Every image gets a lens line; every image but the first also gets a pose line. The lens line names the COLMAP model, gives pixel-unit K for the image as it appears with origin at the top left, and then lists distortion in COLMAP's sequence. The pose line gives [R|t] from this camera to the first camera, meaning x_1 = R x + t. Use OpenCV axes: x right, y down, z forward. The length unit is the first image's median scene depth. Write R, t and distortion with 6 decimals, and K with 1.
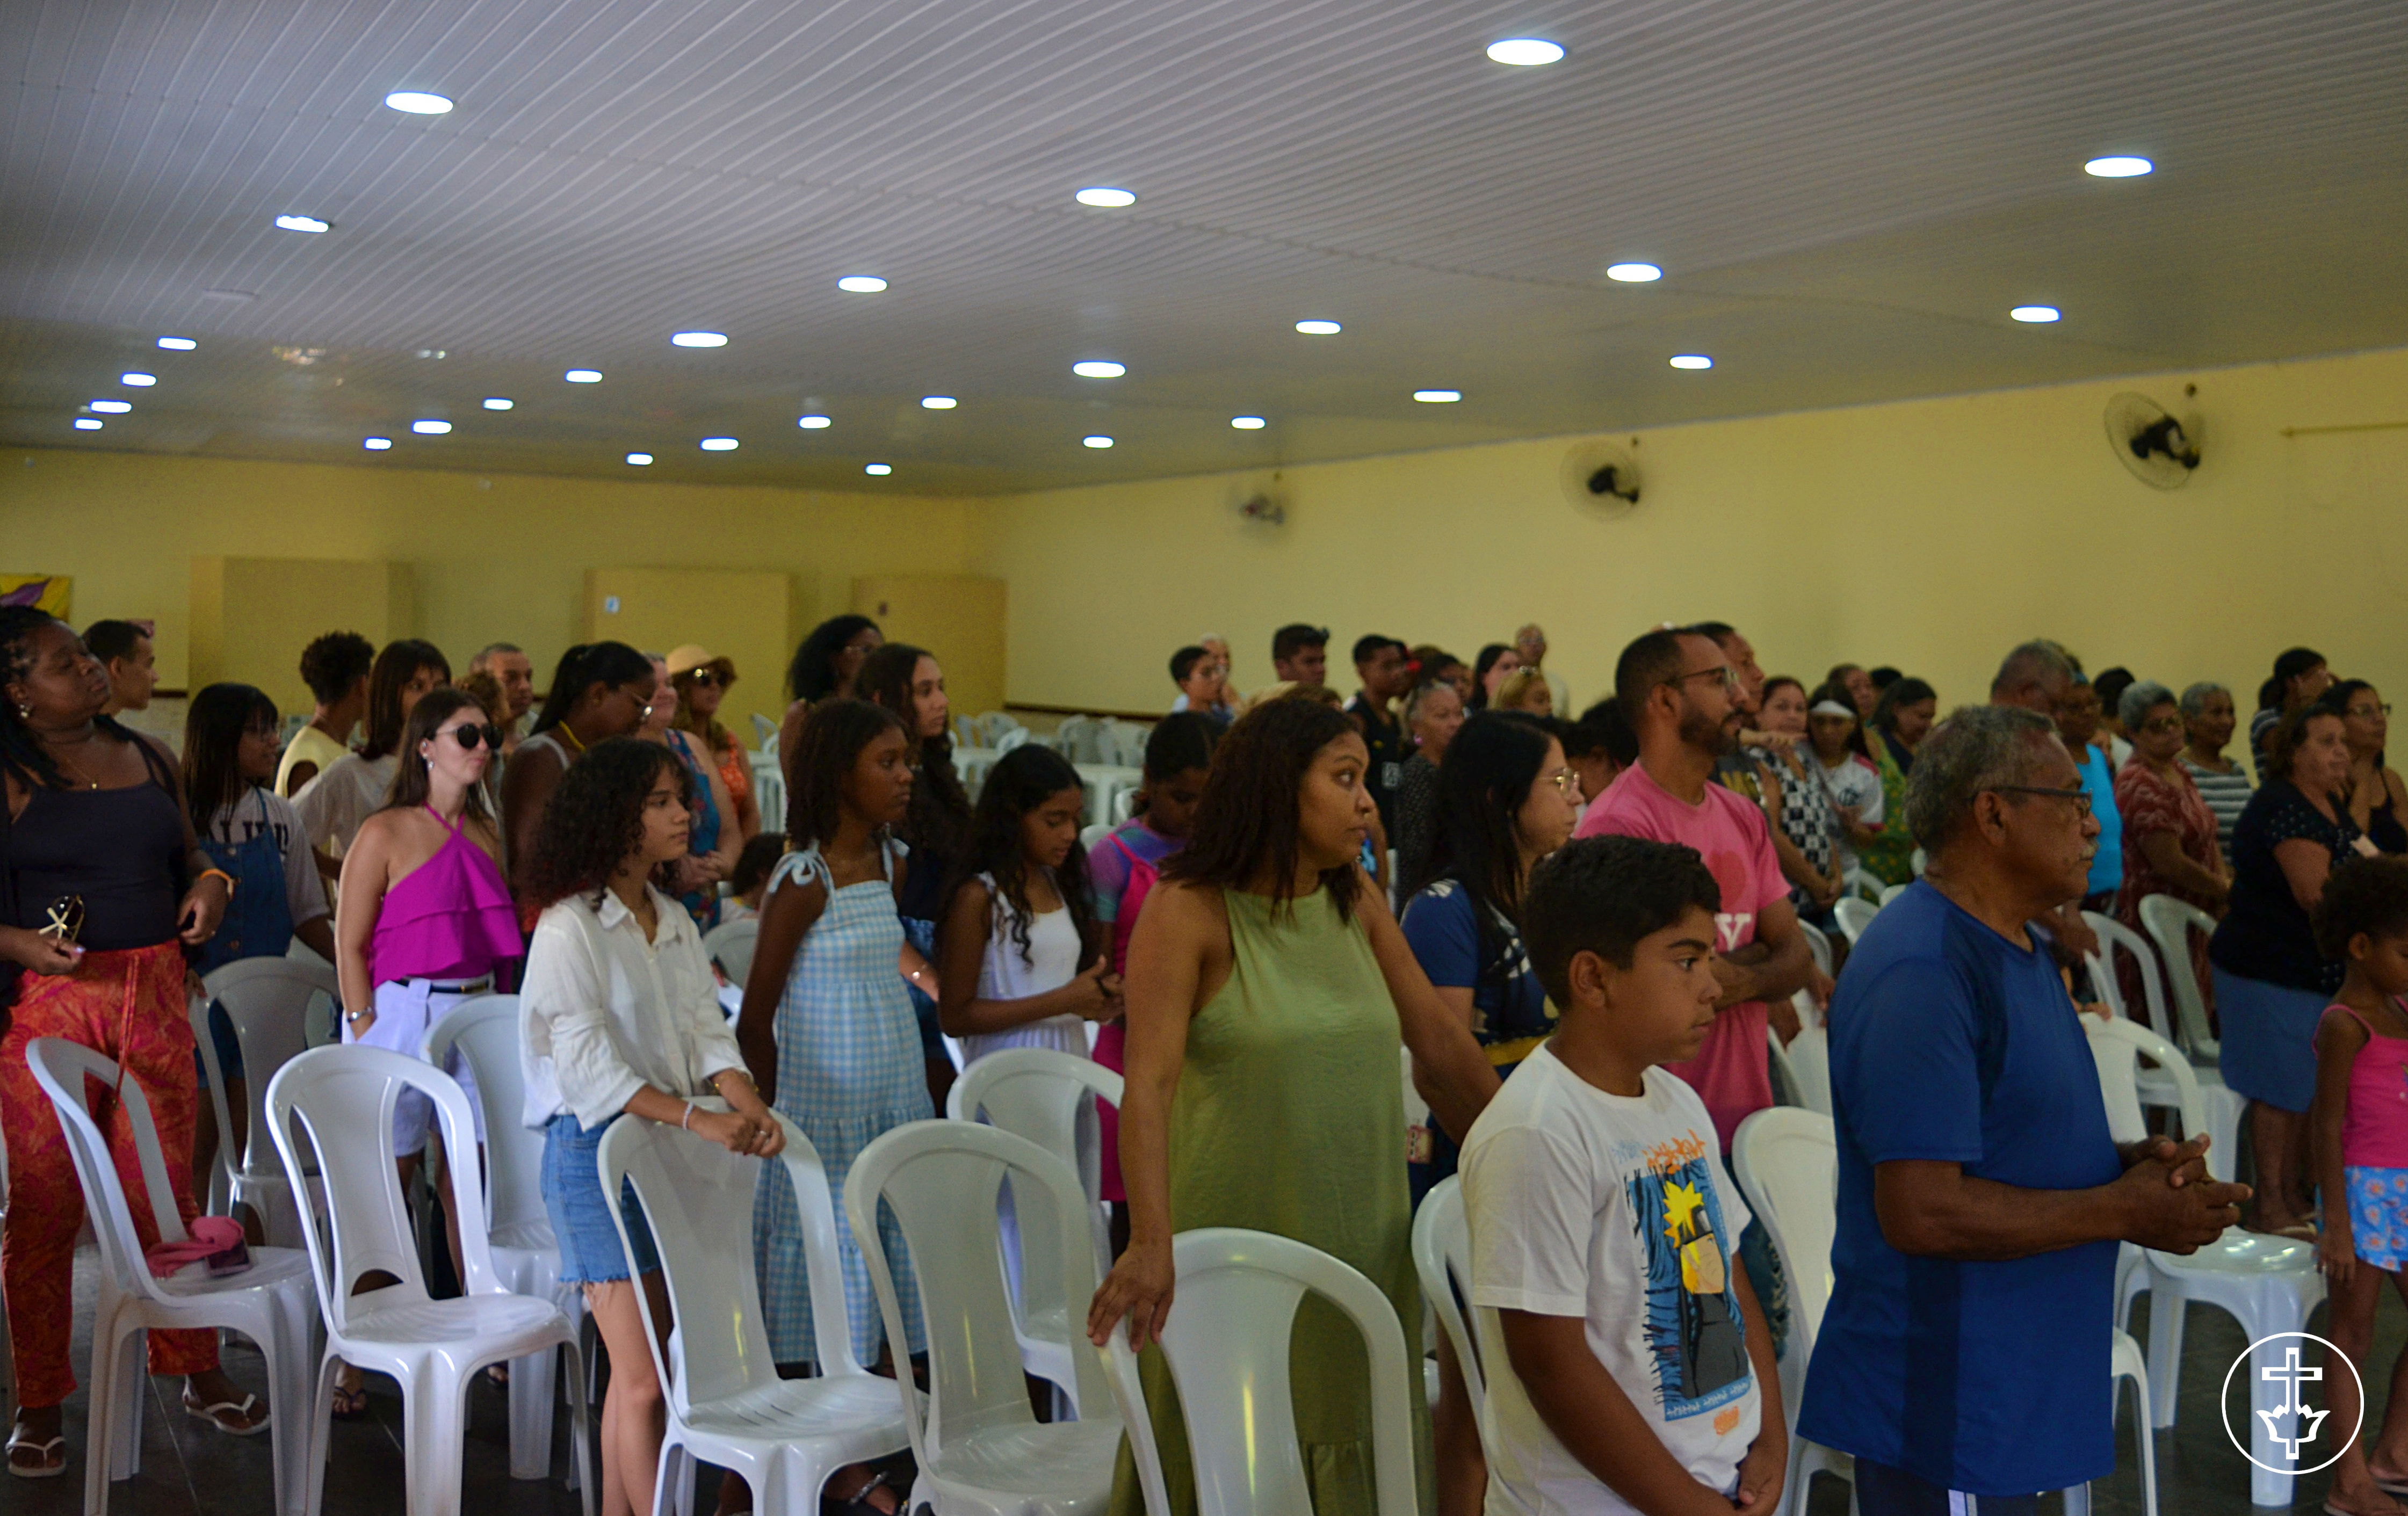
lens RADIAL K [[2304.3, 0, 1203.8], [0, 2304.3, 755.0], [0, 0, 1]] dist [-0.048239, 0.000000]
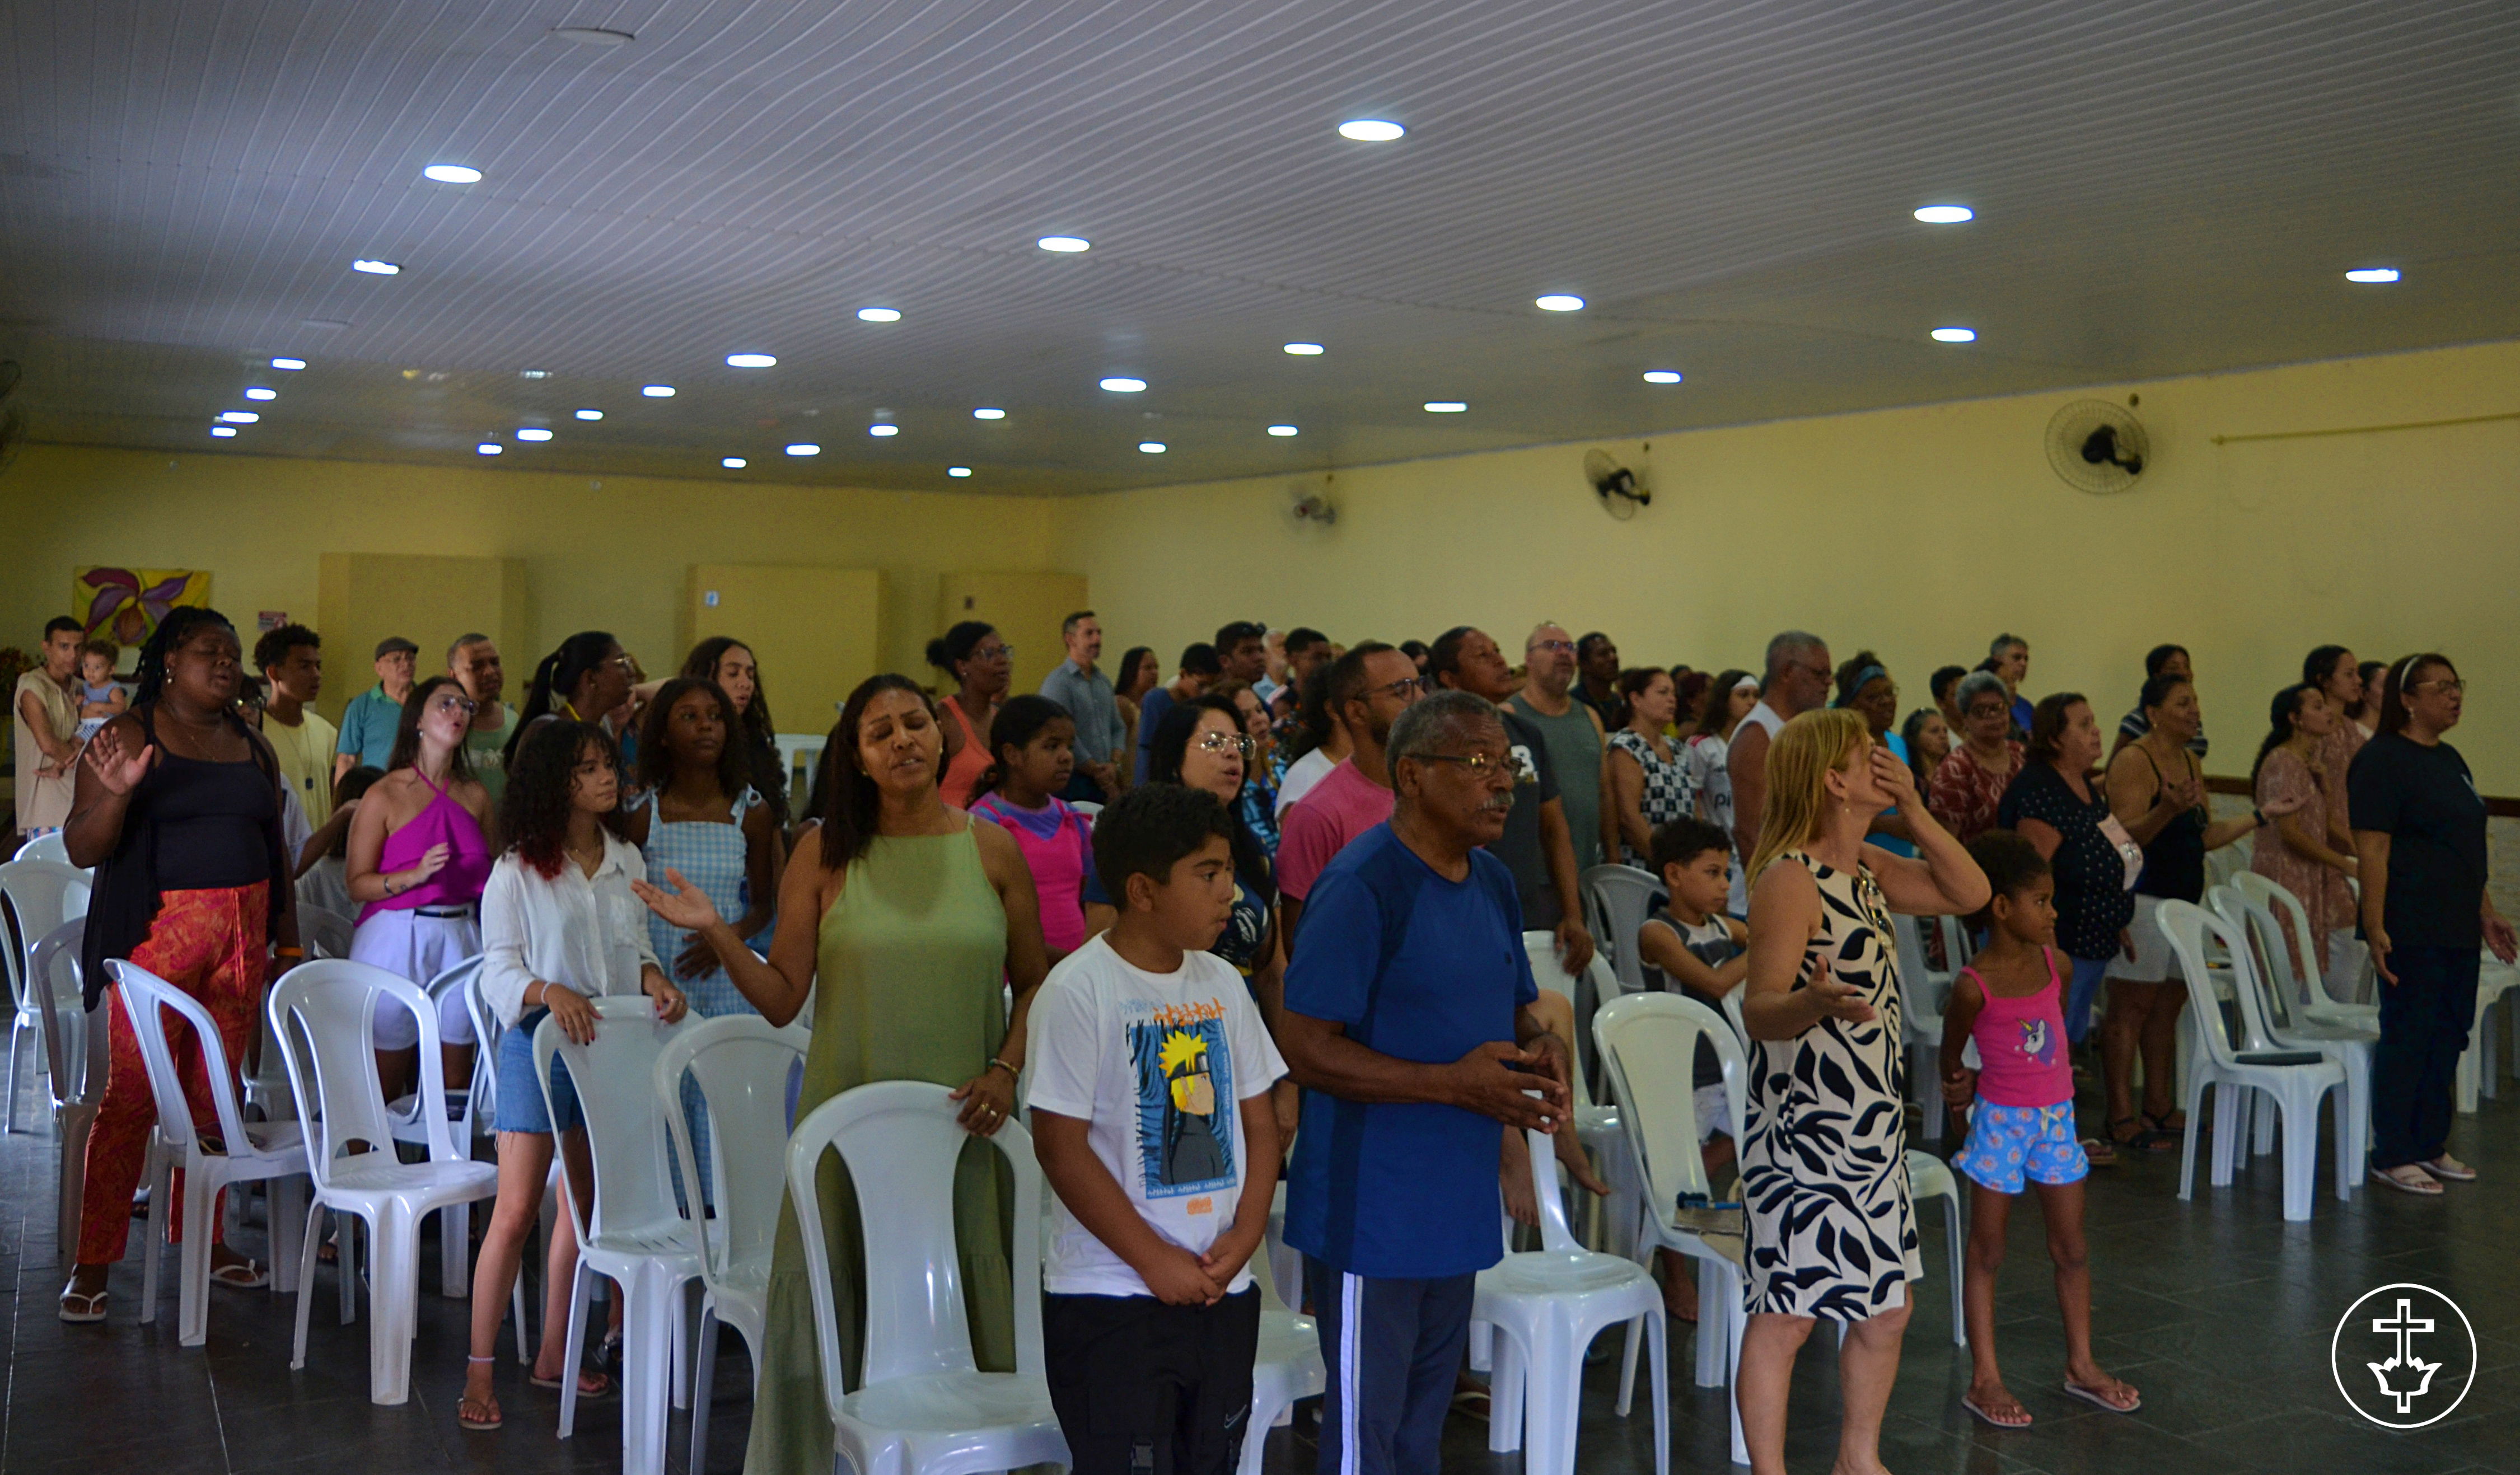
lens RADIAL K [[2379.1, 0, 1260.3], [0, 2379.1, 730.1], [0, 0, 1]] dist [-0.029457, 0.000000]
pose [[0.997973, 0.005566, -0.063395, 0.122648], [-0.006111, 0.999946, -0.008410, 0.005675], [0.063345, 0.008780, 0.997953, -0.151275]]
